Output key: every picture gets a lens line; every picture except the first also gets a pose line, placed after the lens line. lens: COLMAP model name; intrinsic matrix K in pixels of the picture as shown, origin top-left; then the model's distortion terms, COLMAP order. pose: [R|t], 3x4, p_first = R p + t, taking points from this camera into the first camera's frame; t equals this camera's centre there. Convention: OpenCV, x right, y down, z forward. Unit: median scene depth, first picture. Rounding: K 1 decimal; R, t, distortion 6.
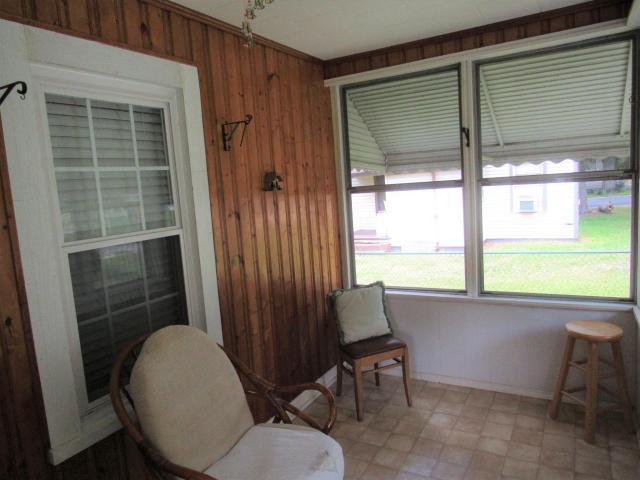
lens RADIAL K [[452.5, 0, 325.6], [0, 452.5, 242.3], [0, 0, 1]] dist [0.002360, -0.022337]
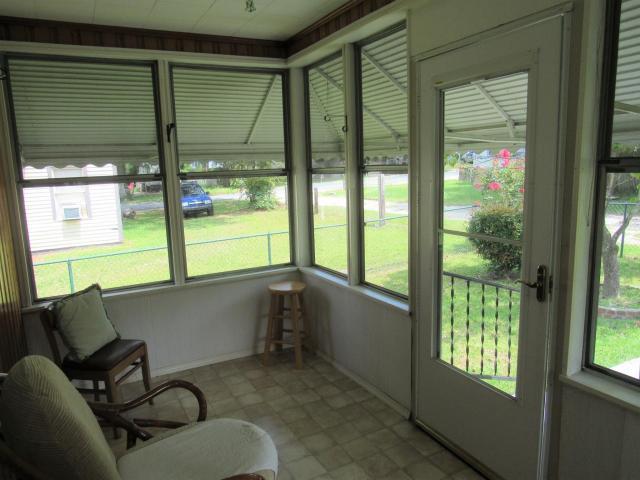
lens RADIAL K [[452.5, 0, 325.9], [0, 452.5, 237.1], [0, 0, 1]] dist [0.002360, -0.022337]
pose [[0.537028, -0.083449, 0.839427, -0.373071], [0.104494, 0.994012, 0.031966, 0.012117], [-0.837068, 0.070548, 0.542532, 0.132499]]
